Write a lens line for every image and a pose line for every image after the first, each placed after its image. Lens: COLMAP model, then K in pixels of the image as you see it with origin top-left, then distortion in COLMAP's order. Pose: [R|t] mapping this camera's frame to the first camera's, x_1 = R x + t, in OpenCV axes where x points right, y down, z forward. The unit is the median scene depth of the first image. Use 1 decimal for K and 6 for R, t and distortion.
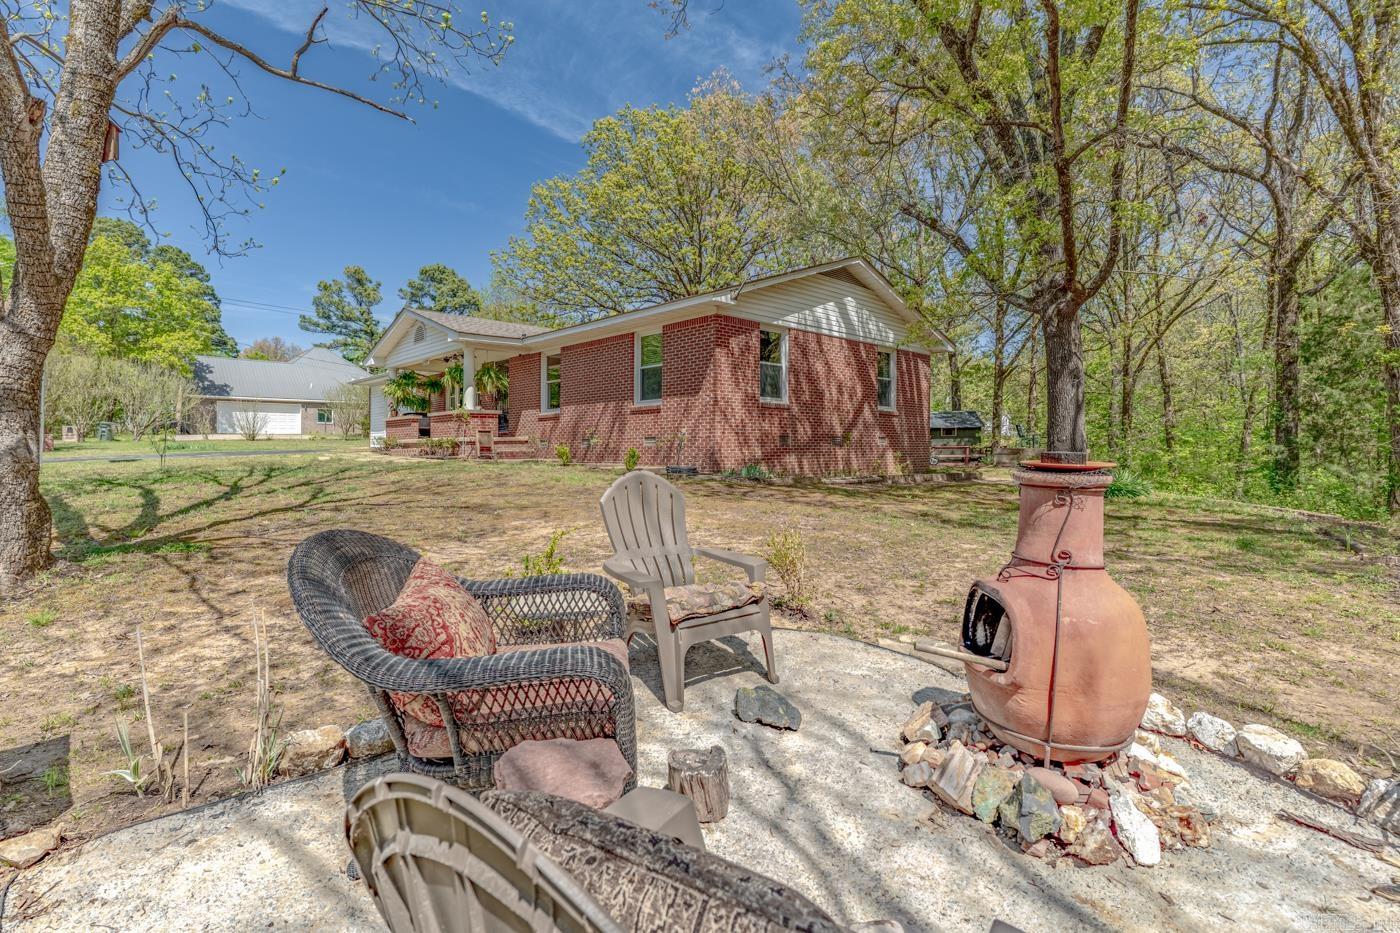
lens RADIAL K [[667.5, 0, 685.4], [0, 667.5, 433.9], [0, 0, 1]] dist [0.002683, -0.000697]
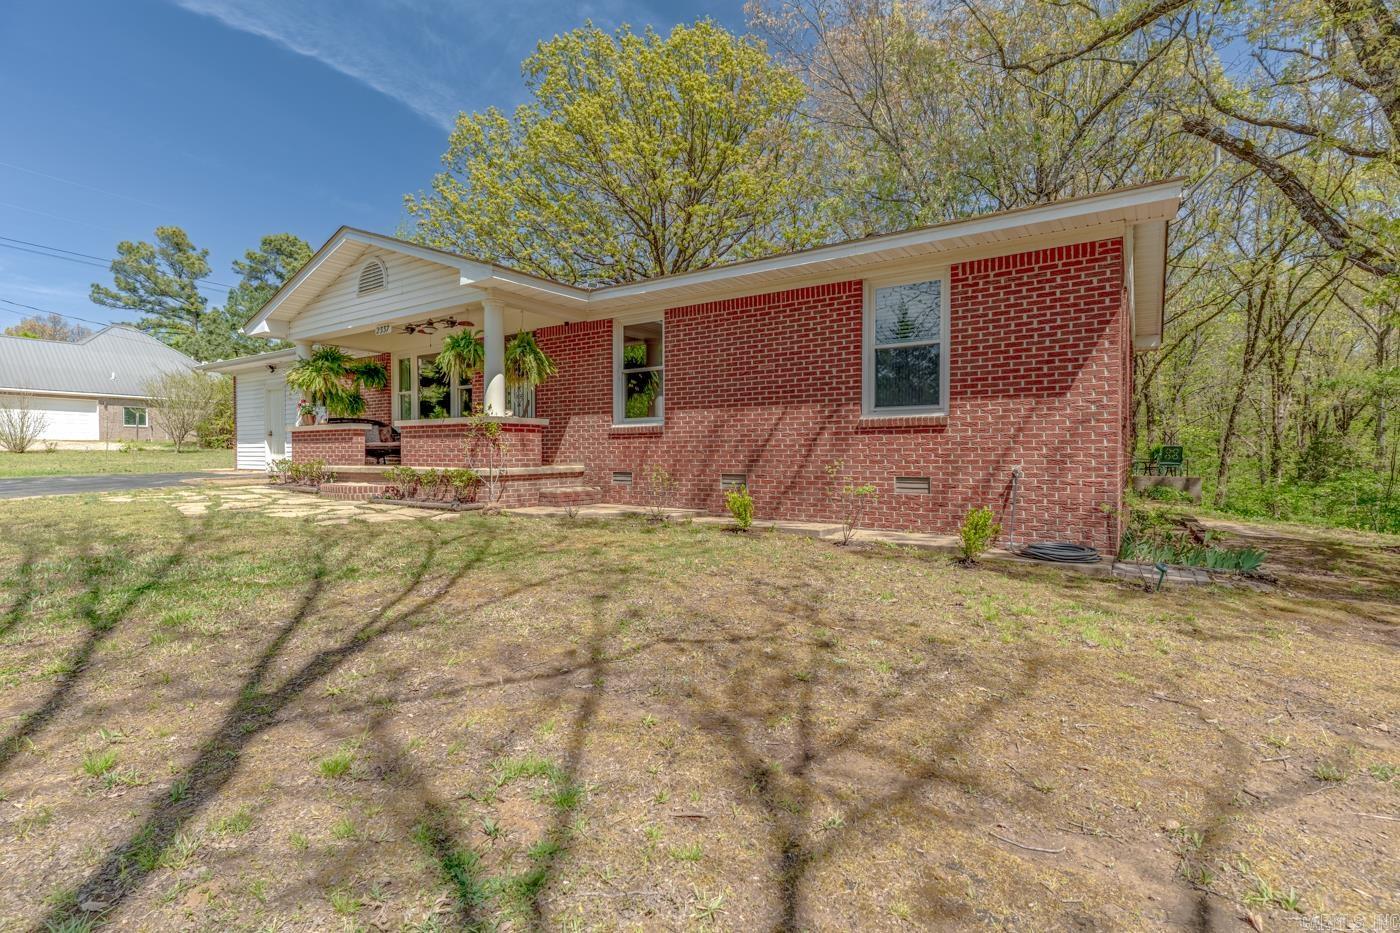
lens RADIAL K [[667.5, 0, 698.3], [0, 667.5, 469.4], [0, 0, 1]] dist [0.002683, -0.000697]
pose [[0.976681, 0.007088, 0.214580, -0.225617], [-0.015348, 0.999203, 0.036851, -0.012659], [-0.214148, -0.039285, 0.976011, 0.351756]]
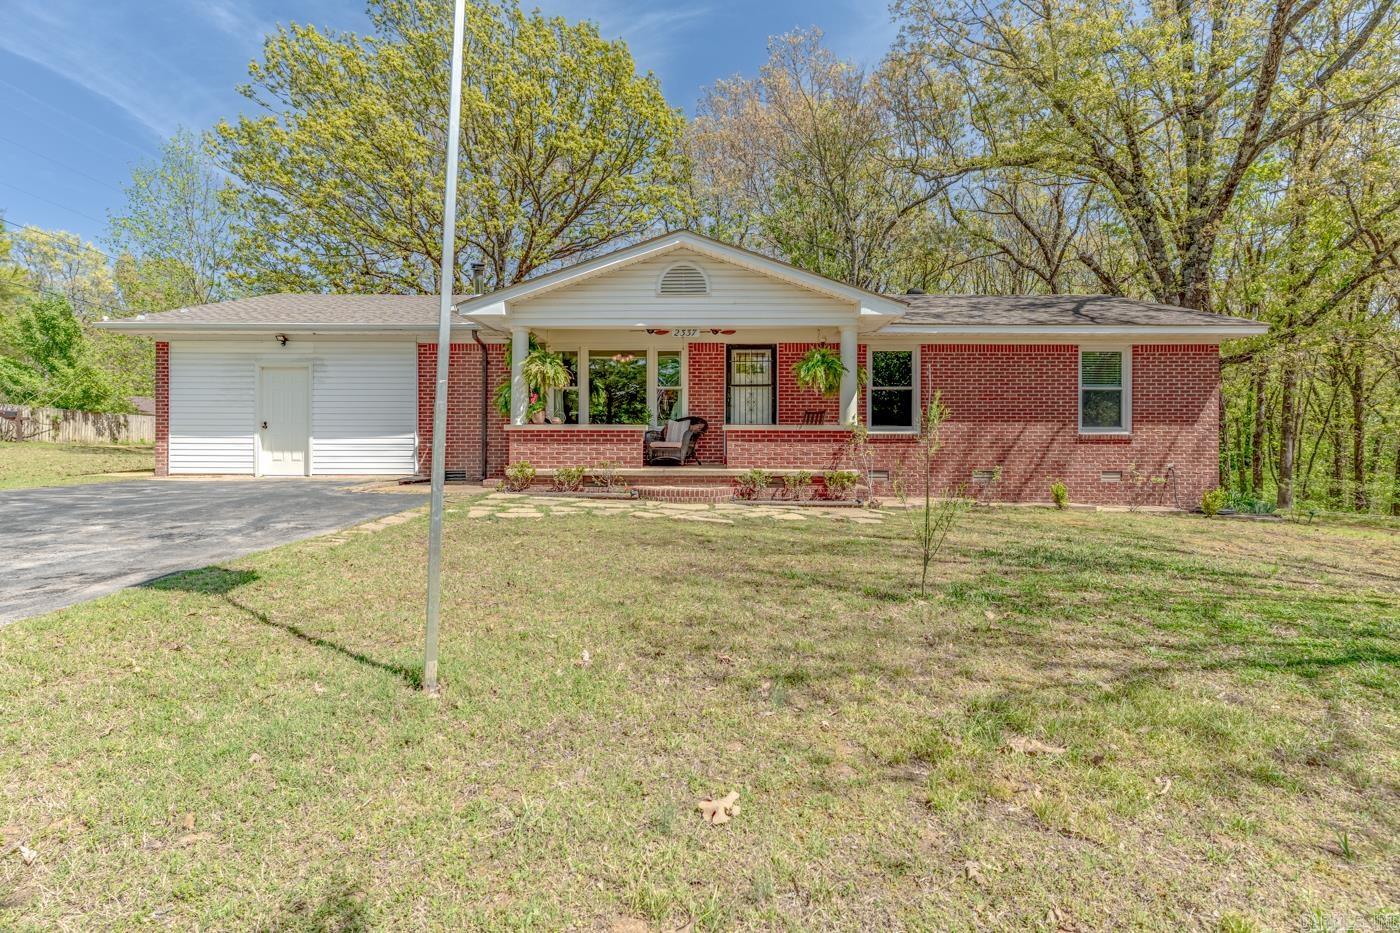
lens RADIAL K [[667.5, 0, 696.9], [0, 667.5, 457.1], [0, 0, 1]] dist [0.002683, -0.000697]
pose [[0.681787, -0.003435, 0.731543, -0.719699], [-0.025935, 0.999247, 0.028863, -0.016595], [-0.731091, -0.038651, 0.681184, 0.545428]]
